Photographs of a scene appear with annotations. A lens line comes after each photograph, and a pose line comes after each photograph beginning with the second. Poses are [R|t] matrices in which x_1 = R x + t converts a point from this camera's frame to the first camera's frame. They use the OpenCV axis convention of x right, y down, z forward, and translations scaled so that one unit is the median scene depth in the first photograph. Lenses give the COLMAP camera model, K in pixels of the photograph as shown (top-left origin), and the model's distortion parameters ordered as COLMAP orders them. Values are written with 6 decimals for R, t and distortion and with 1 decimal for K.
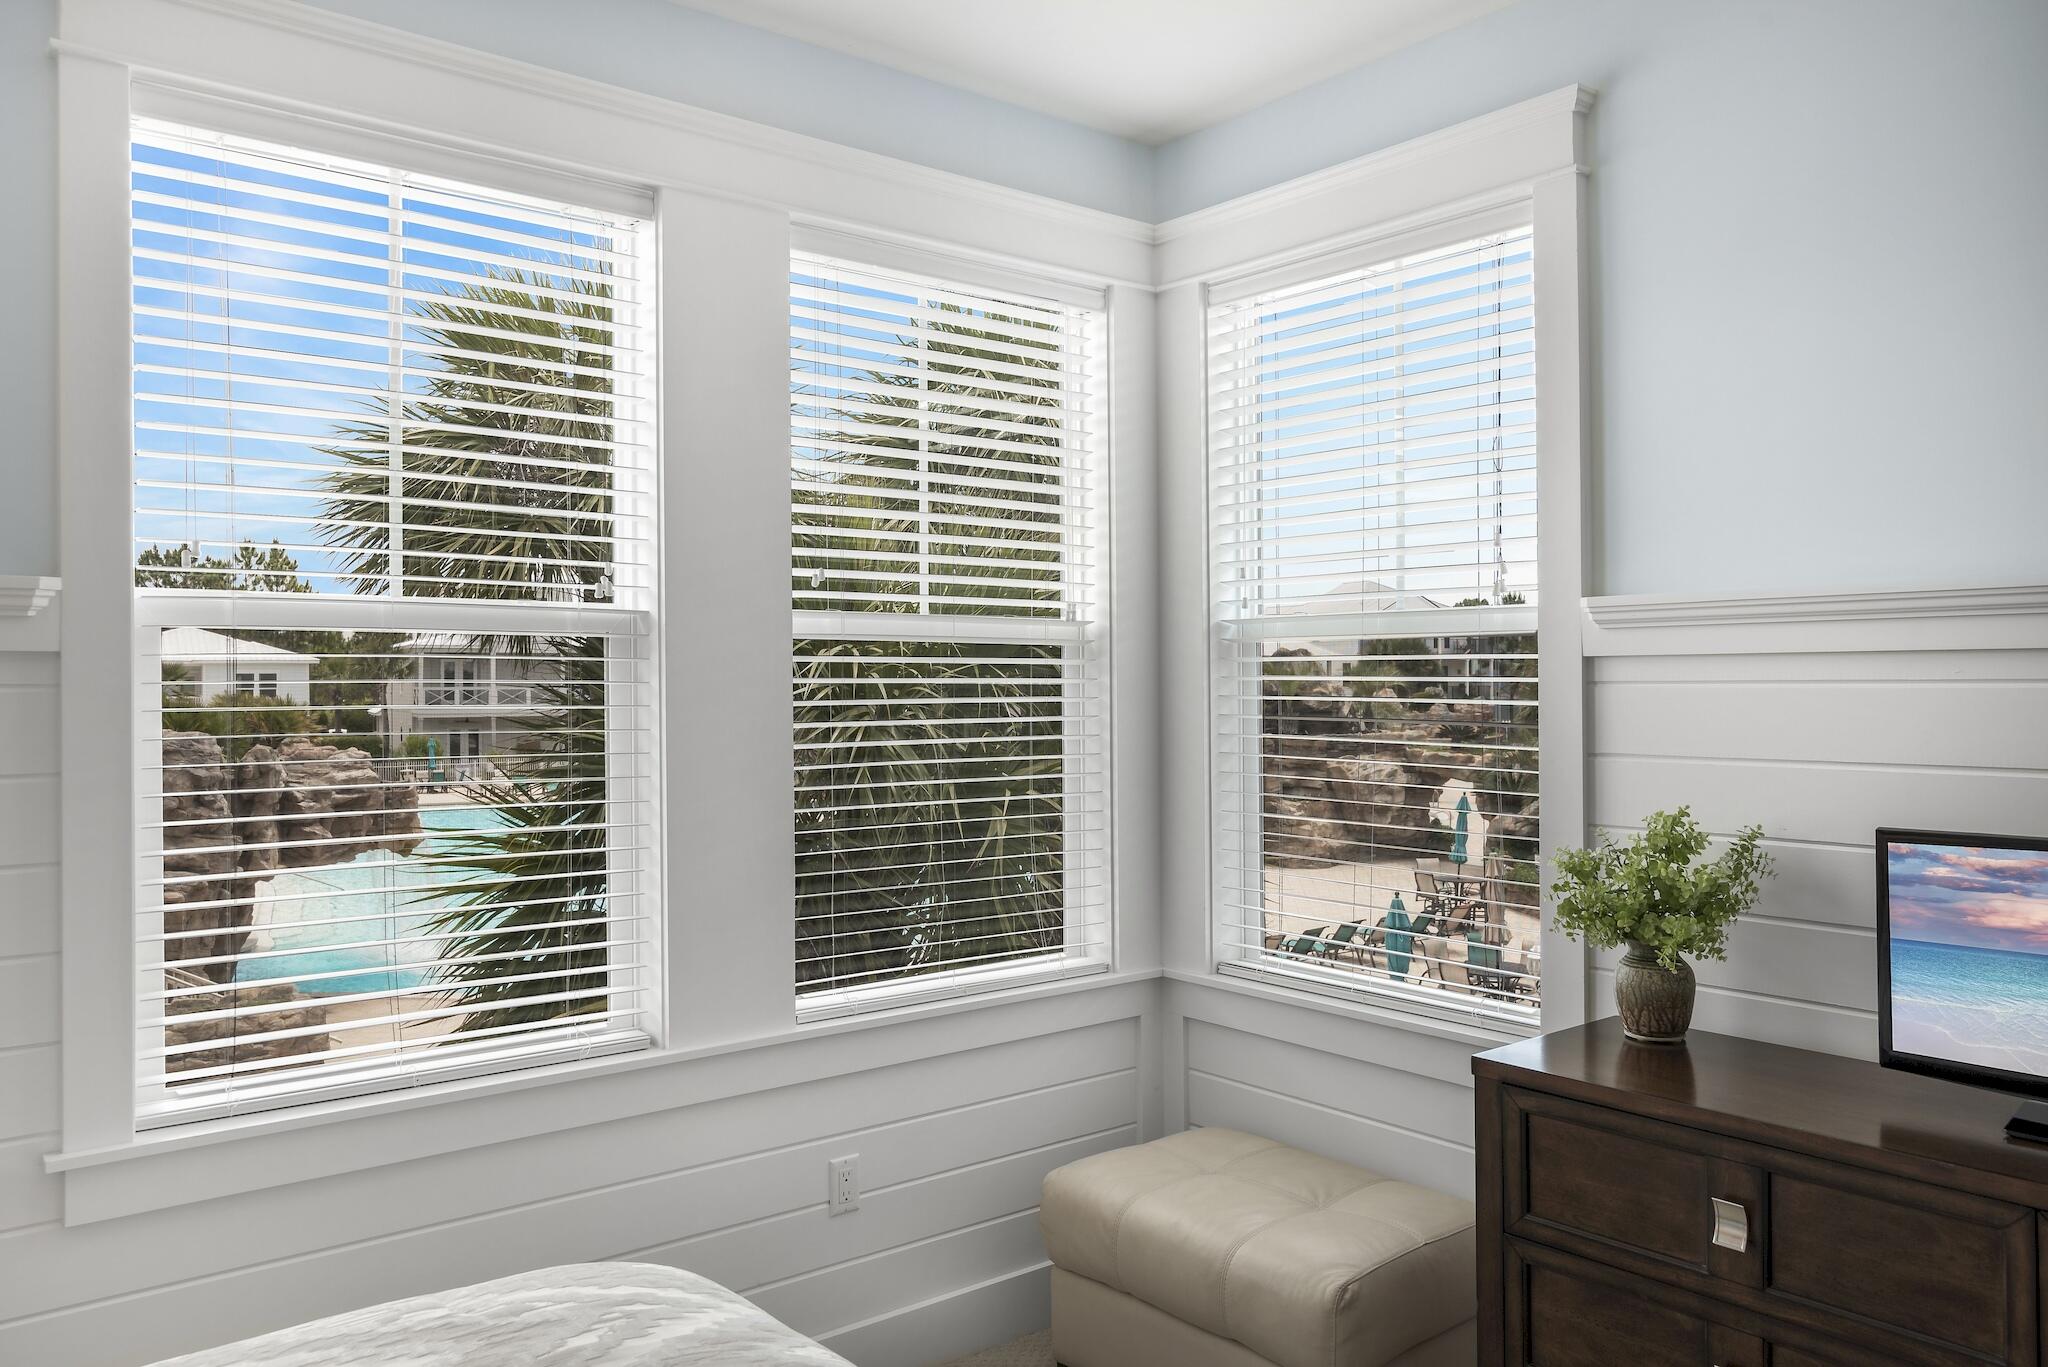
lens RADIAL K [[1511.5, 0, 1024.5], [0, 1511.5, 680.8], [0, 0, 1]] dist [-0.004071, 0.000536]
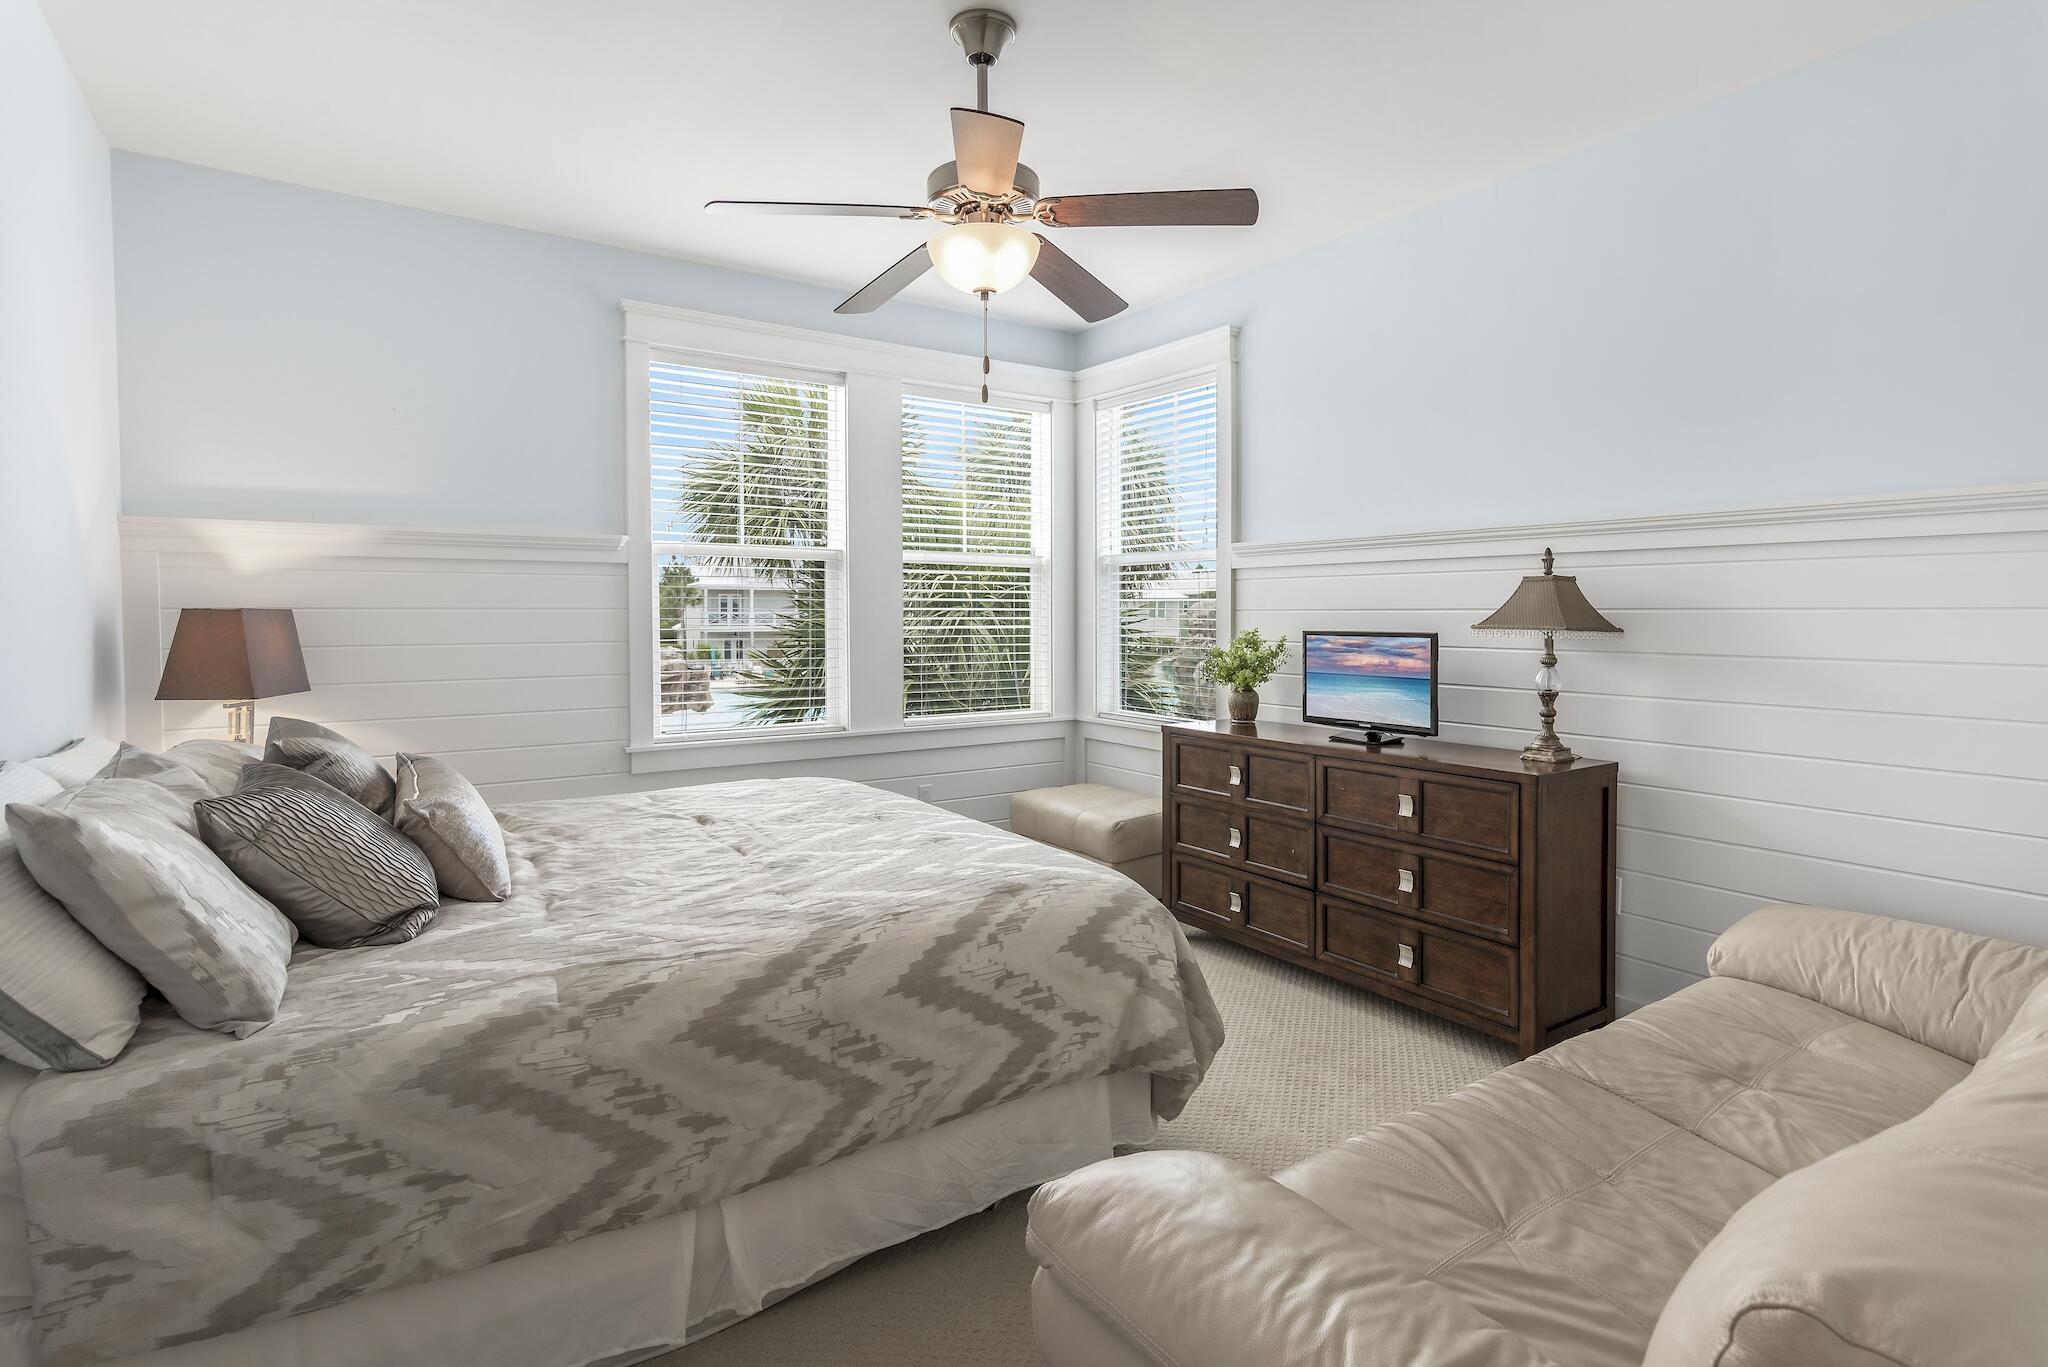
lens RADIAL K [[1026.0, 0, 1016.1], [0, 1026.0, 637.1], [0, 0, 1]] dist [0.002129, 0.003327]
pose [[0.996302, 0.005980, -0.085708, 0.138988], [-0.003724, 0.999643, 0.026460, 0.040248], [0.085836, -0.026043, 0.995969, -0.504924]]
